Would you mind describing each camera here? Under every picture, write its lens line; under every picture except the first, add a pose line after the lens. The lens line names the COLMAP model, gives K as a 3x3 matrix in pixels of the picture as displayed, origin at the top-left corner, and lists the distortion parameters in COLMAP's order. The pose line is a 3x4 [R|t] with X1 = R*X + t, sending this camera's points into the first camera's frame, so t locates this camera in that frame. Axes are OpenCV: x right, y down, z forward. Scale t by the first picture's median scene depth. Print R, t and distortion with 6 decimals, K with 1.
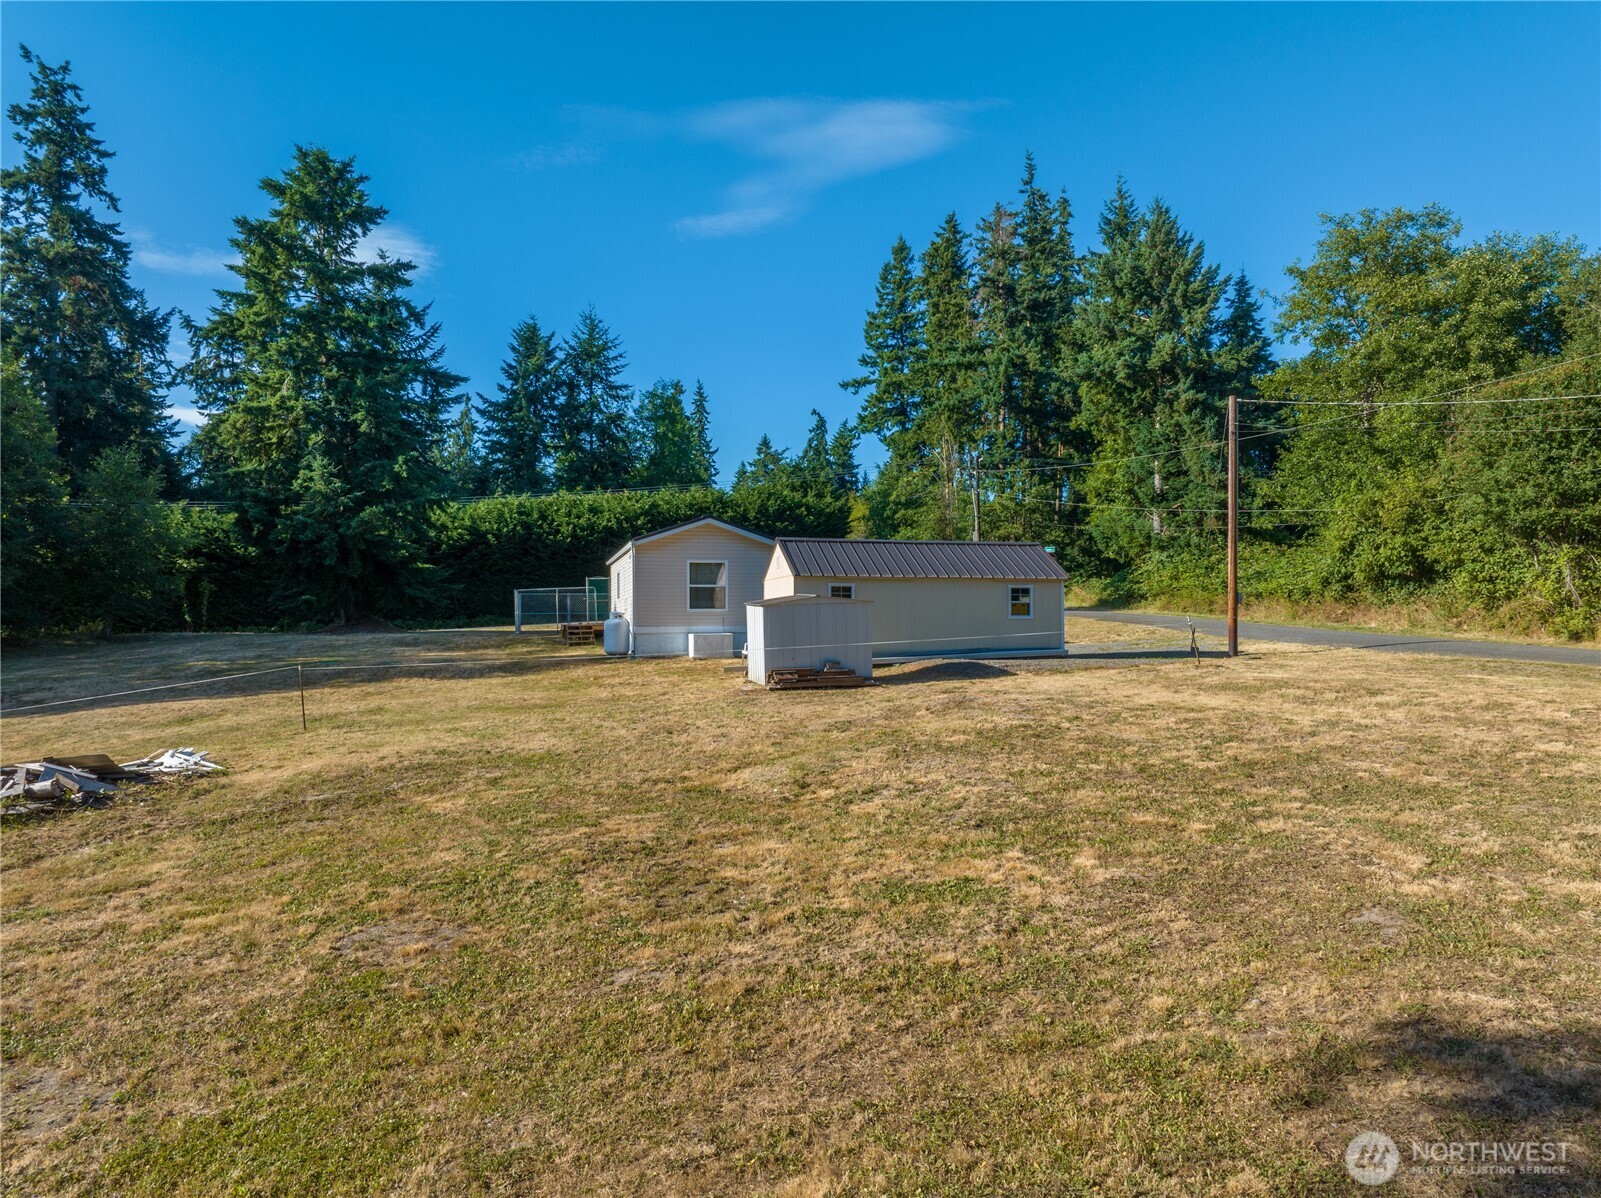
lens RADIAL K [[1121.1, 0, 798.6], [0, 1121.1, 595.0], [0, 0, 1]] dist [-0.049412, 0.022351]
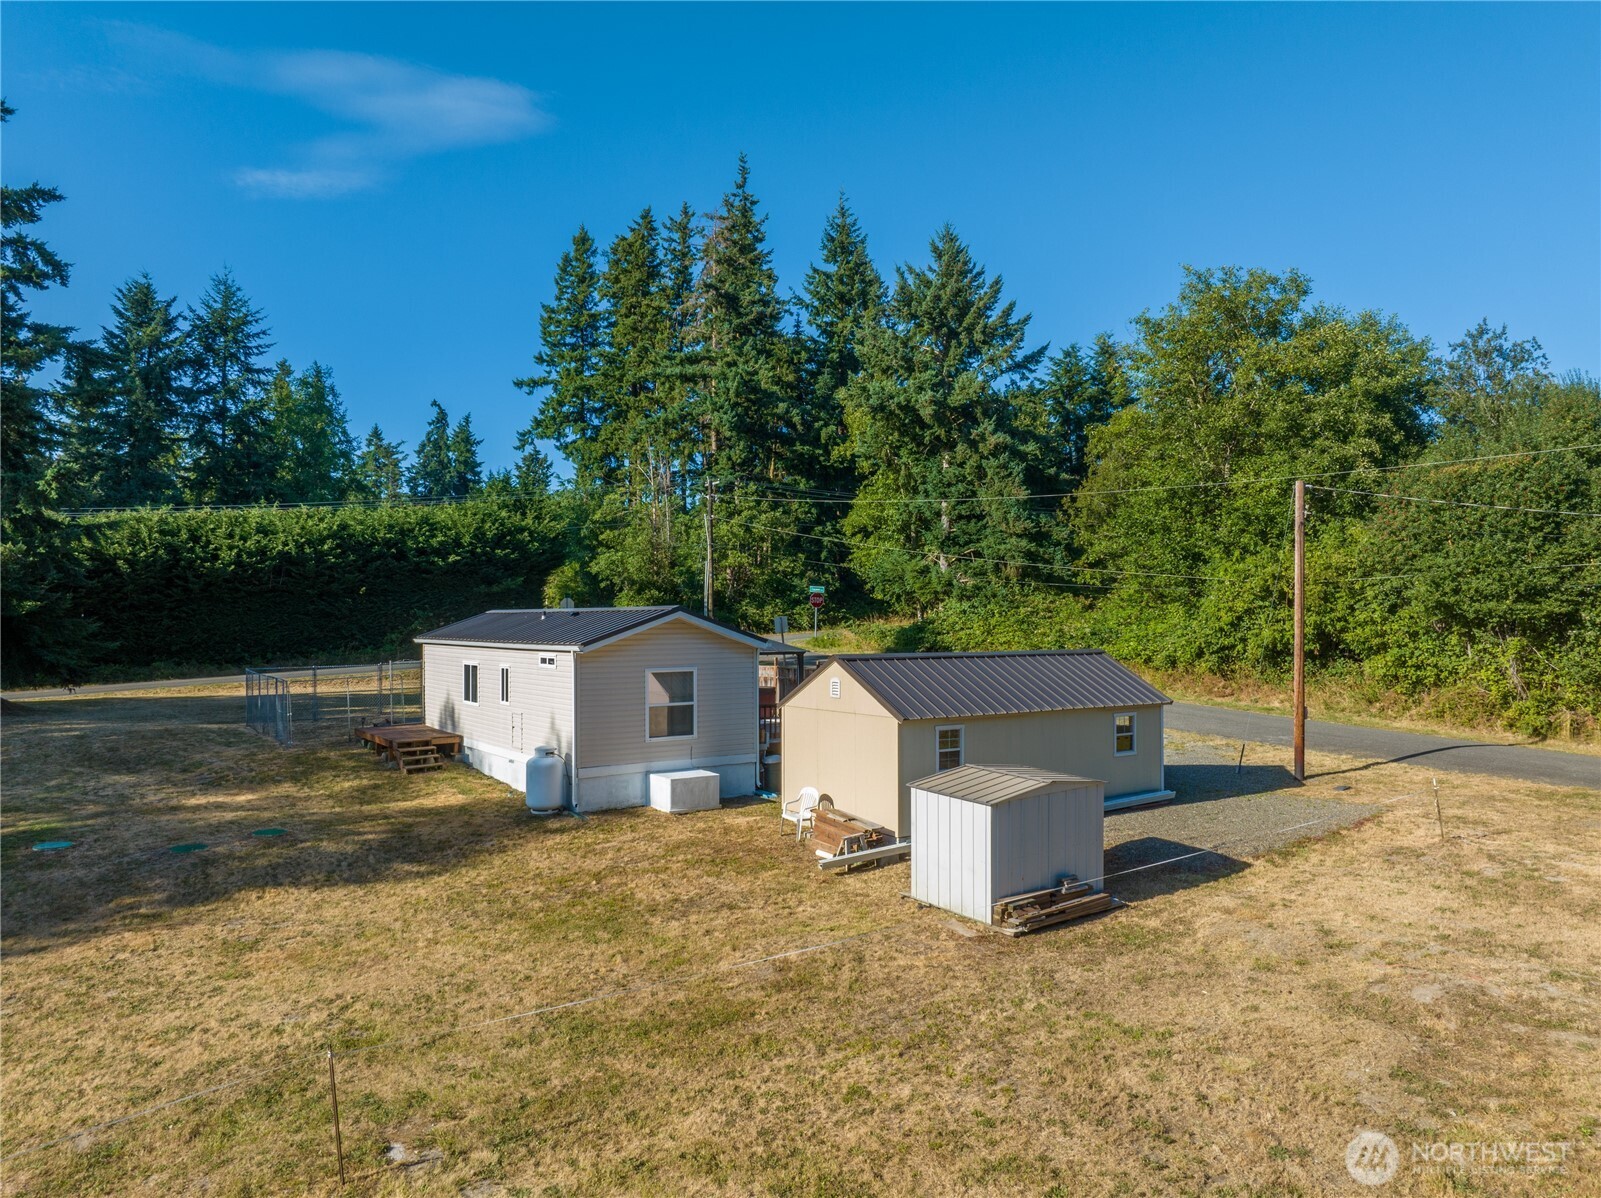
lens RADIAL K [[1121.1, 0, 798.6], [0, 1121.1, 595.0], [0, 0, 1]] dist [-0.049412, 0.022351]
pose [[0.932277, 0.006472, 0.361688, -0.094935], [-0.007865, 0.999966, 0.002378, -0.028904], [-0.361661, -0.005061, 0.932296, 0.107073]]
